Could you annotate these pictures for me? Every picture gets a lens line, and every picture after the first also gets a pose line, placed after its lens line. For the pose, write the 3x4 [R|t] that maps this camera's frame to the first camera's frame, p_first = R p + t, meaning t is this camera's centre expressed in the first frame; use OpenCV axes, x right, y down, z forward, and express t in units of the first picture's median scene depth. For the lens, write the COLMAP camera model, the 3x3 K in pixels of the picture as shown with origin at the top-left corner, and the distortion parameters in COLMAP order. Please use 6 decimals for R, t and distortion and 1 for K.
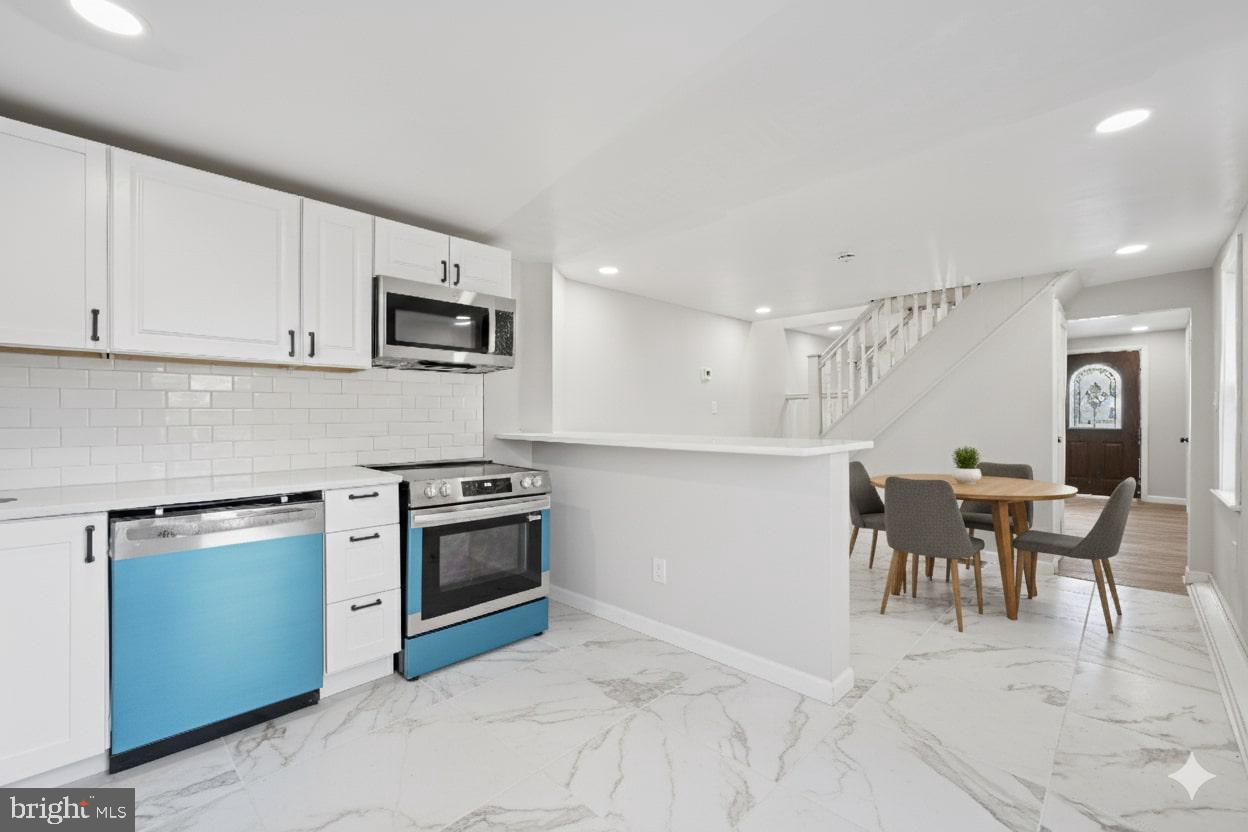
lens RADIAL K [[521.8, 0, 624.0], [0, 521.8, 416.0], [0, 0, 1]] dist [0.000966, -0.000032]
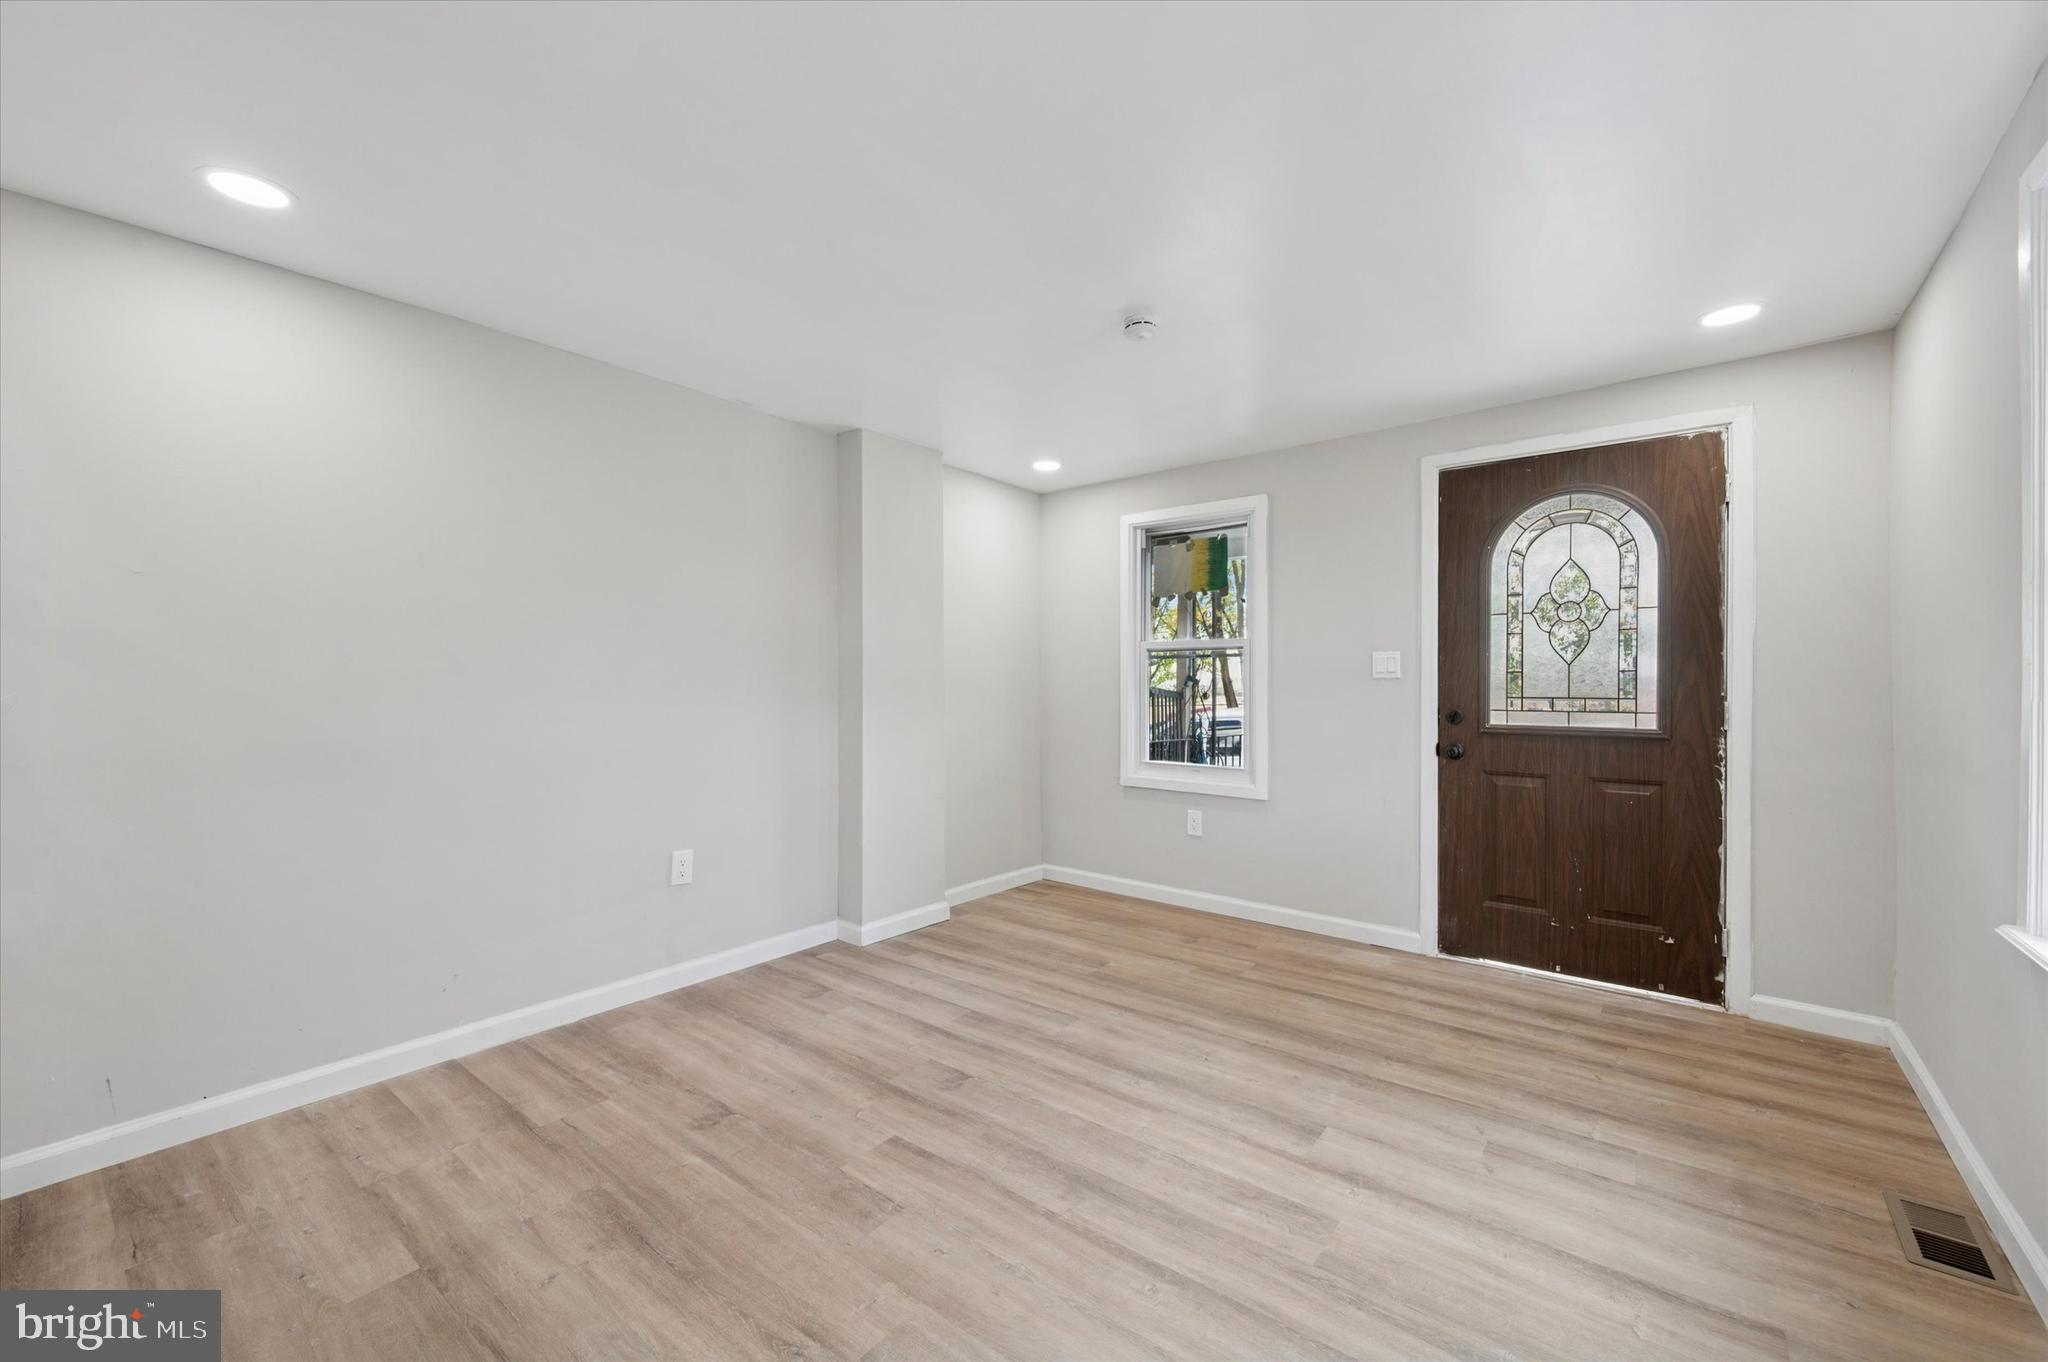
lens RADIAL K [[810.7, 0, 1031.2], [0, 810.7, 685.7], [0, 0, 1]] dist [0.001072, -0.000131]
pose [[0.994529, 0.008682, 0.104096, 0.659321], [-0.008347, 0.999958, -0.003650, 0.005197], [-0.104123, 0.002762, 0.994561, 0.693074]]
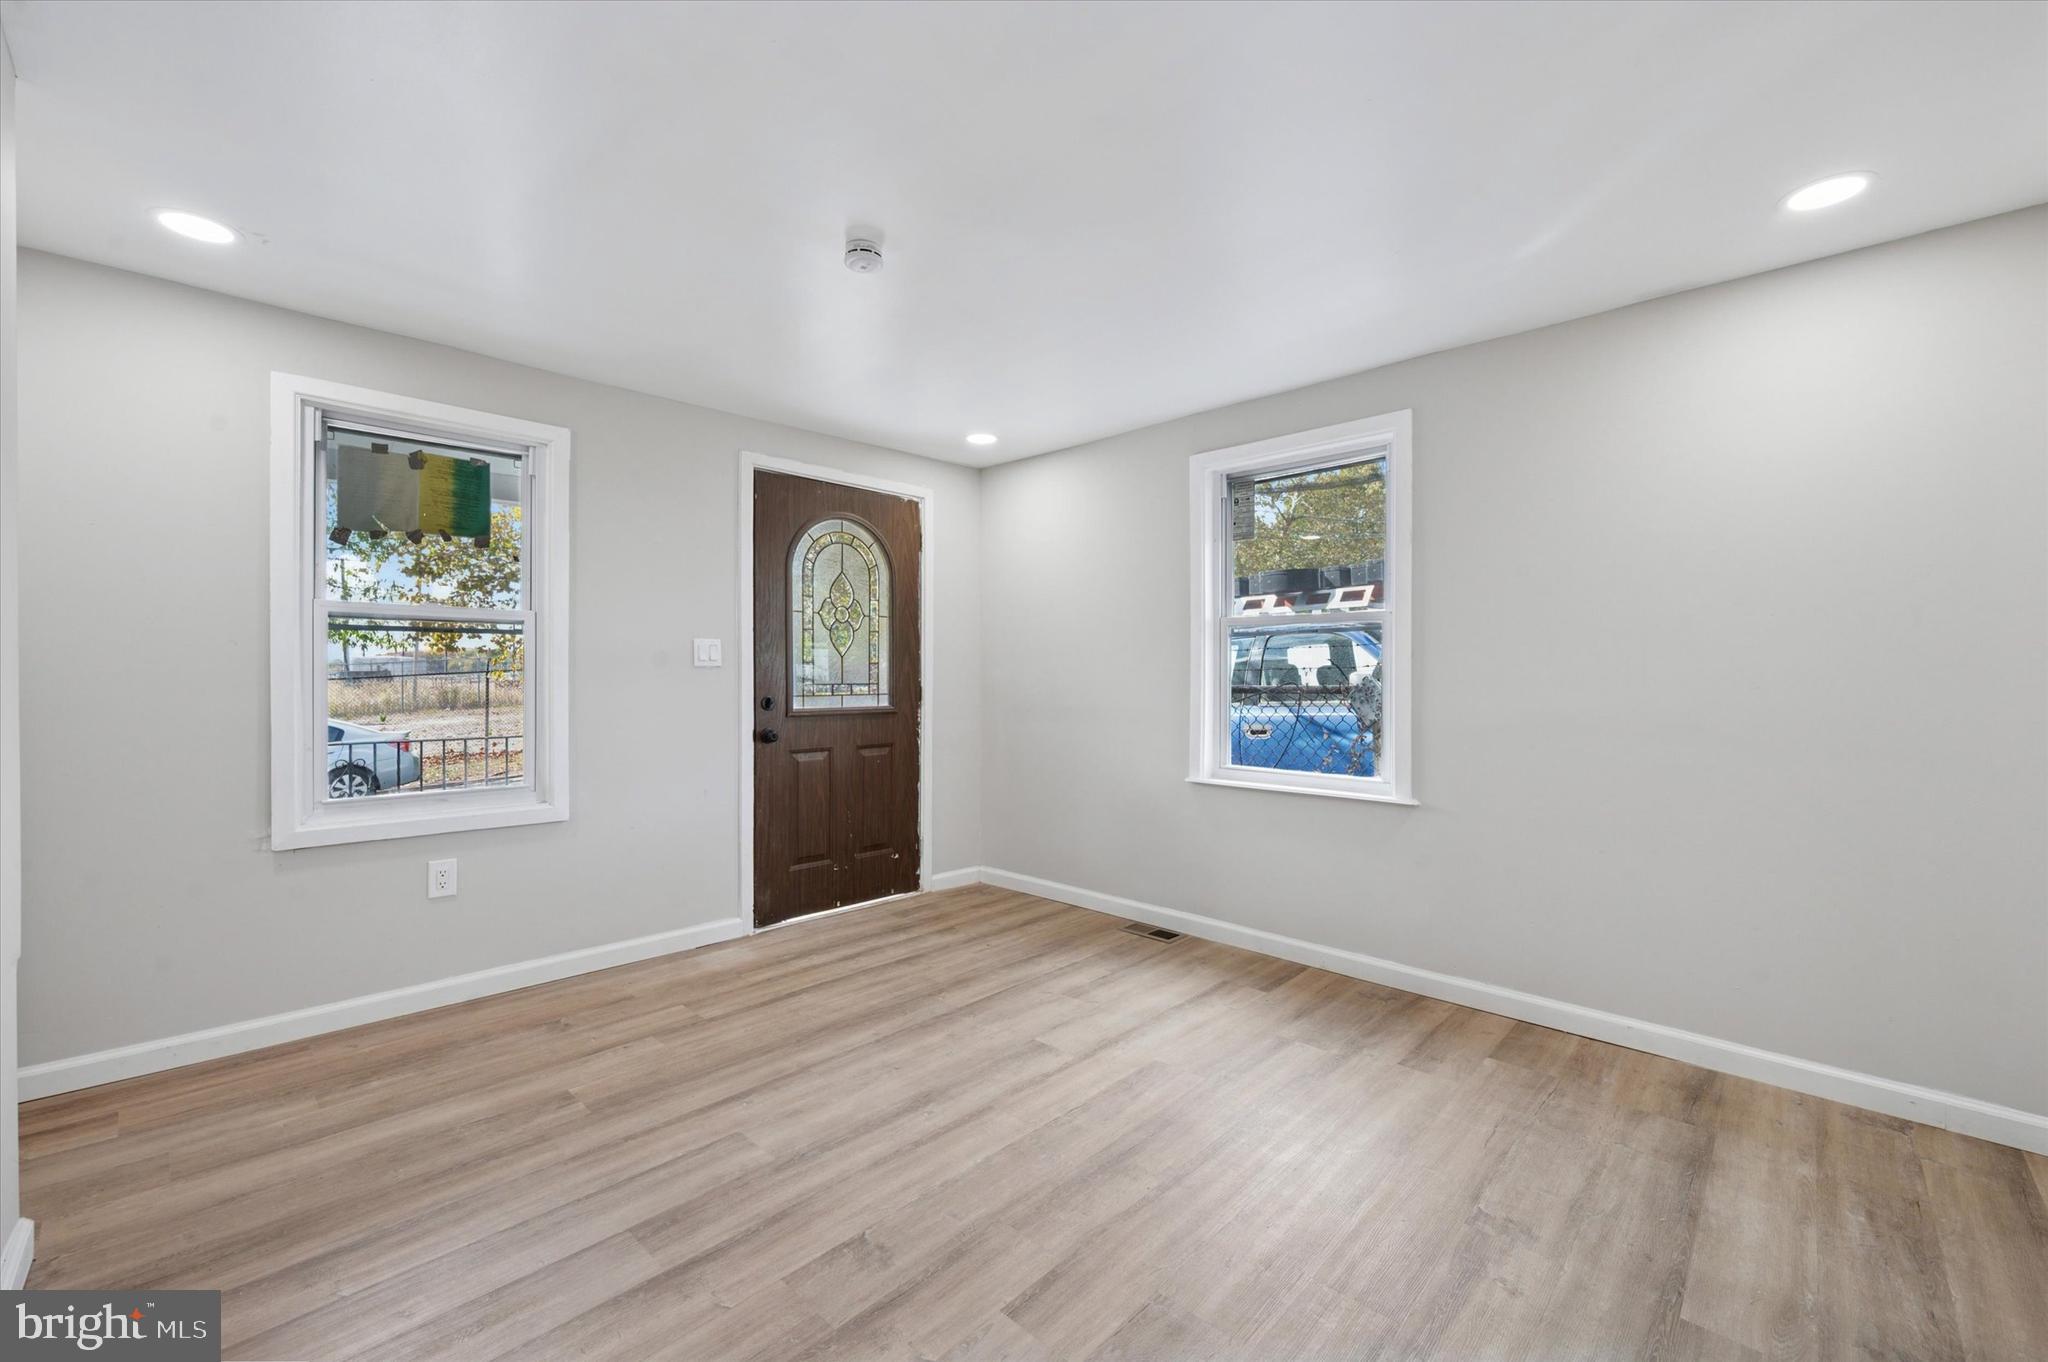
lens RADIAL K [[834.3, 0, 1026.1], [0, 834.3, 677.0], [0, 0, 1]] dist [0.001757, 0.000003]
pose [[-0.008220, 0.006211, 0.999947, 0.408161], [0.002925, 0.999977, -0.006187, 0.007083], [-0.999962, 0.002874, -0.008238, 1.010968]]
